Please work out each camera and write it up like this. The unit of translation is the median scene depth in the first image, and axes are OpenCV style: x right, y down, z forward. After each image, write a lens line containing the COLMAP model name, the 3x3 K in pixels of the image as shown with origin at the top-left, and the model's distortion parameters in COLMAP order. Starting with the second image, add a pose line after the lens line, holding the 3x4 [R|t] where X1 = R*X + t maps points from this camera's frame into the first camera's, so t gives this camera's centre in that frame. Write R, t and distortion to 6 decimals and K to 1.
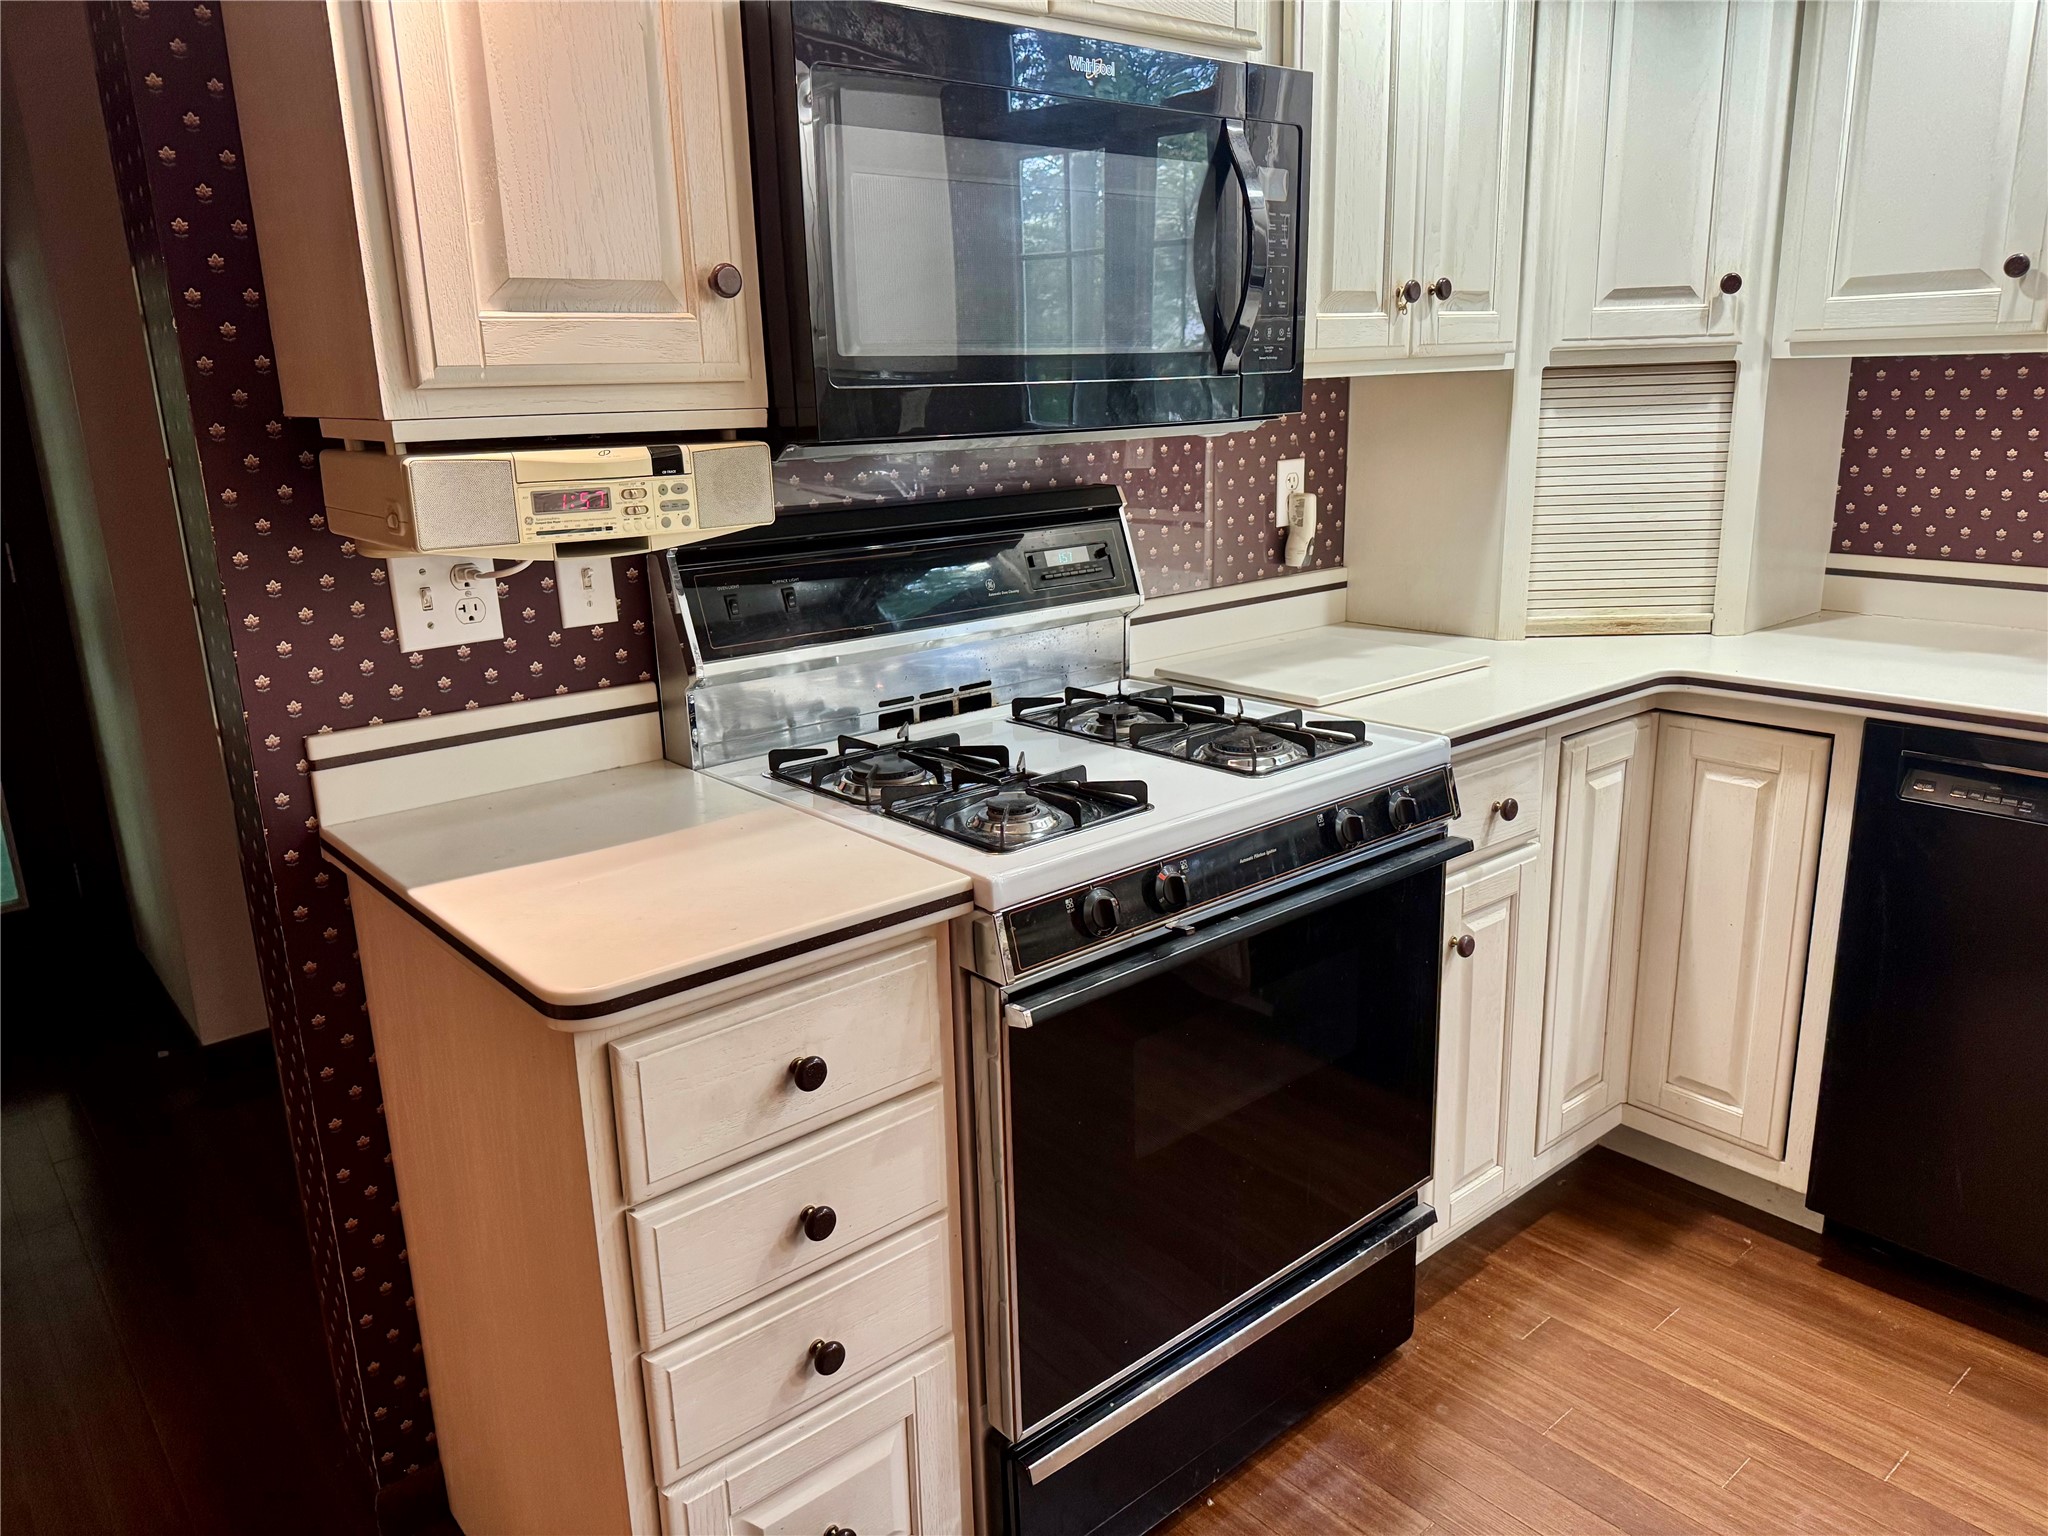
lens RADIAL K [[1449.4, 0, 1026.4], [0, 1449.4, 760.9], [0, 0, 1]] dist [0.001511, 0.001807]
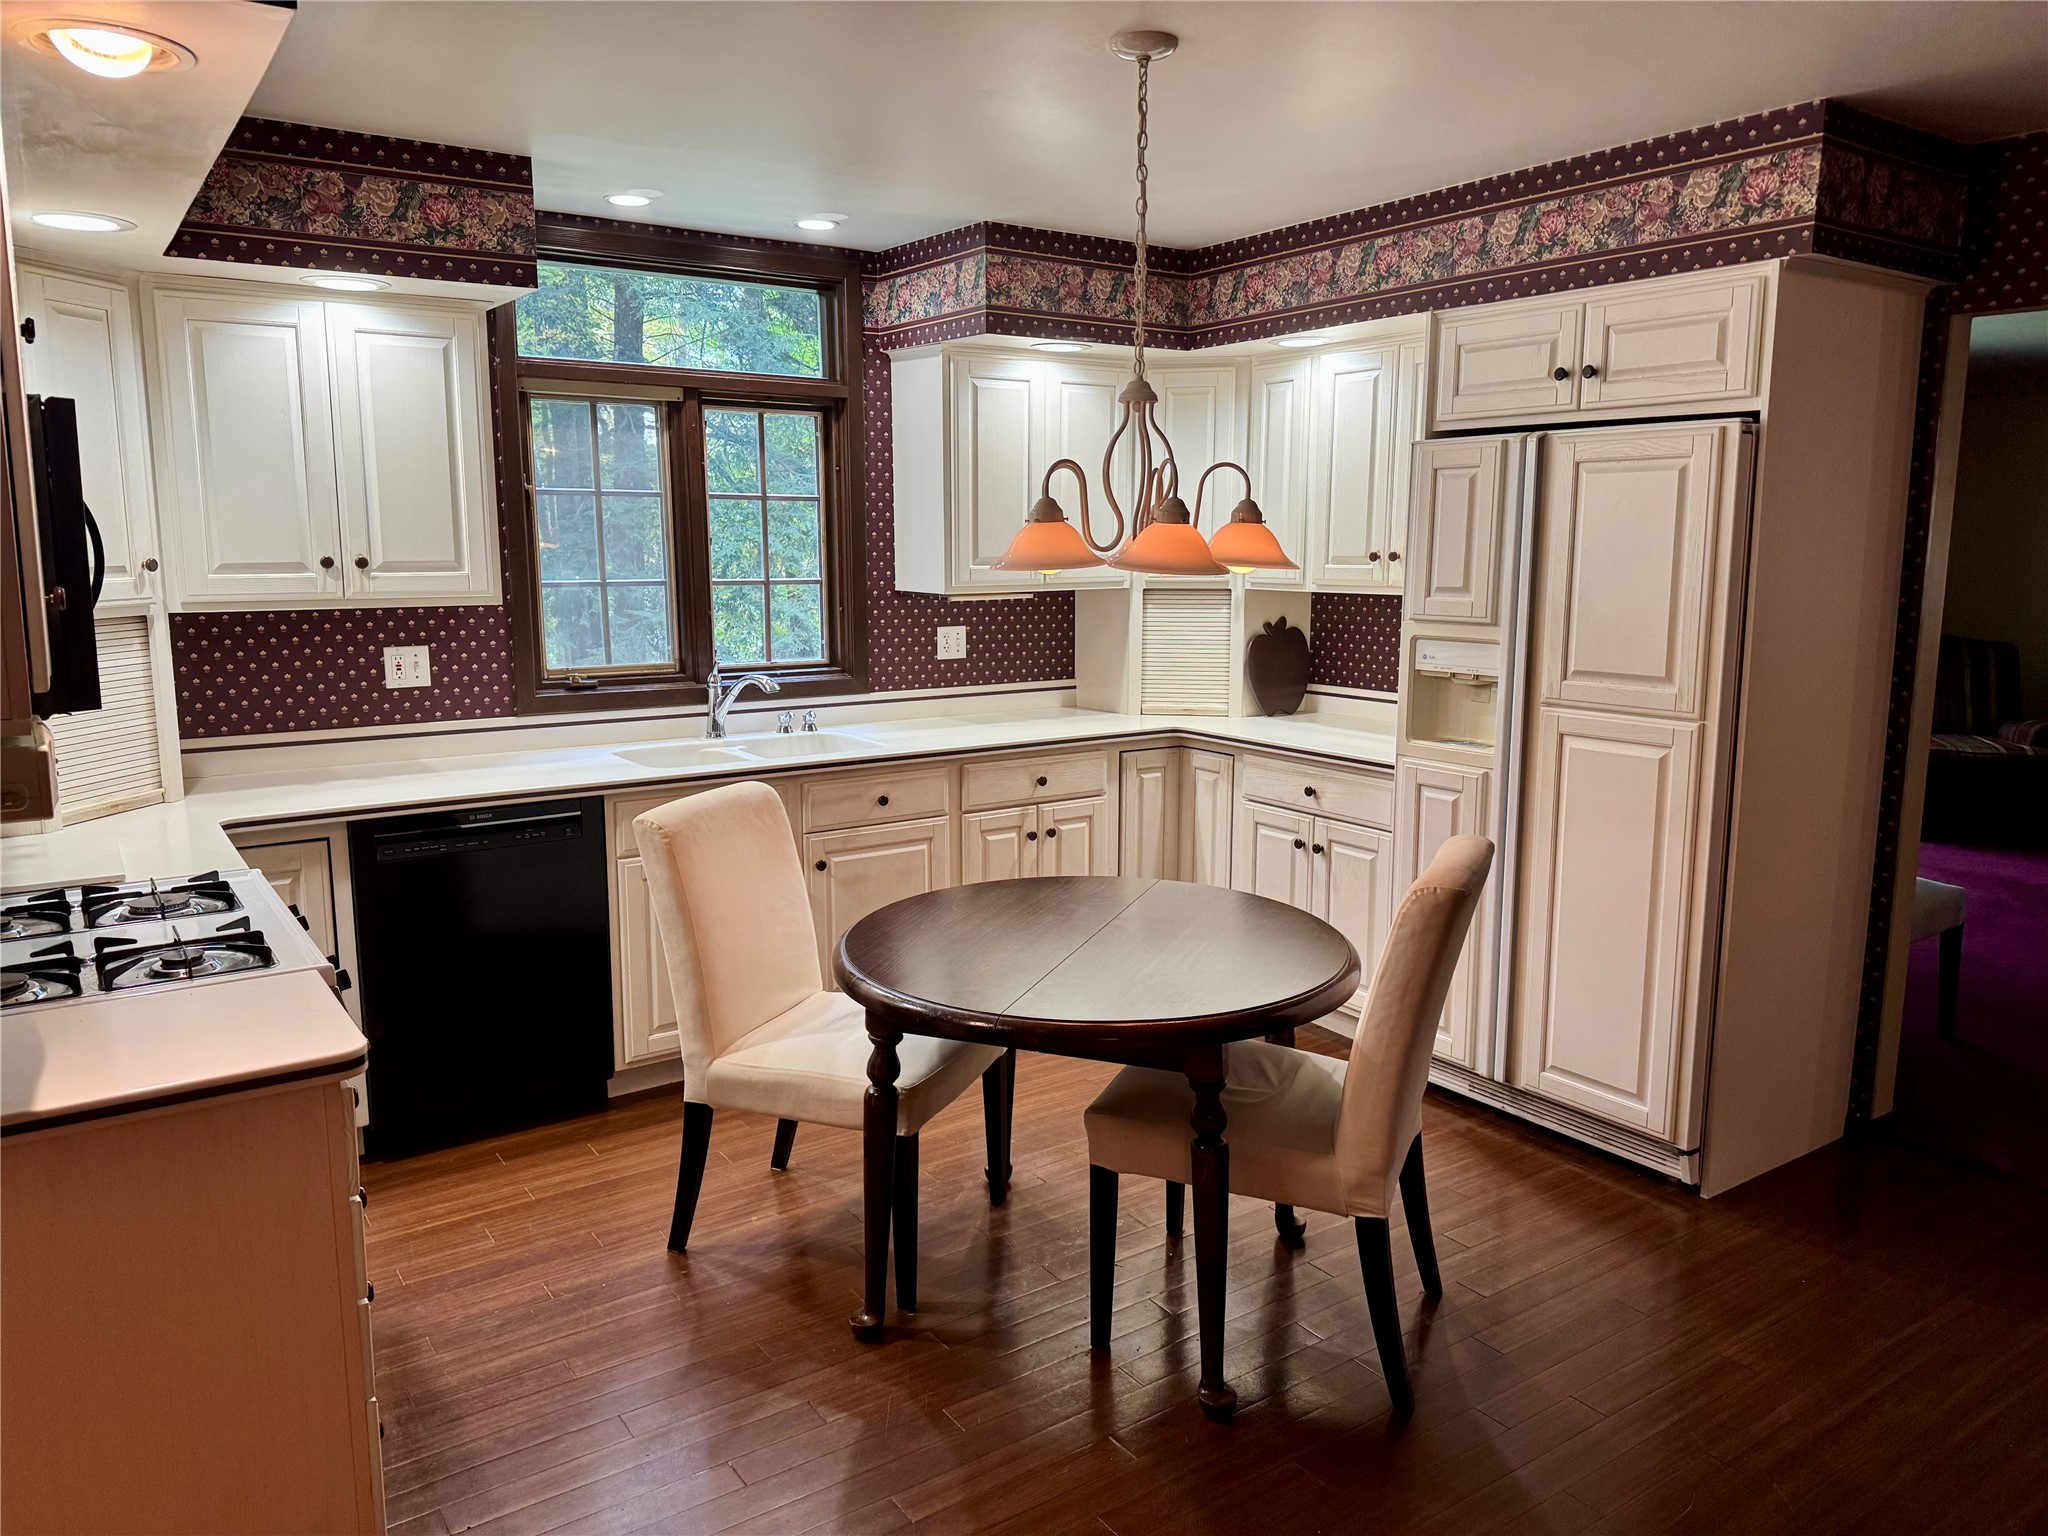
lens RADIAL K [[1449.4, 0, 1025.0], [0, 1449.4, 766.7], [0, 0, 1]] dist [0.001511, 0.001807]
pose [[0.100425, -0.129590, 0.986469, -0.920570], [0.258101, 0.960933, 0.099960, -0.051577], [-0.960884, 0.244570, 0.129949, 0.007200]]
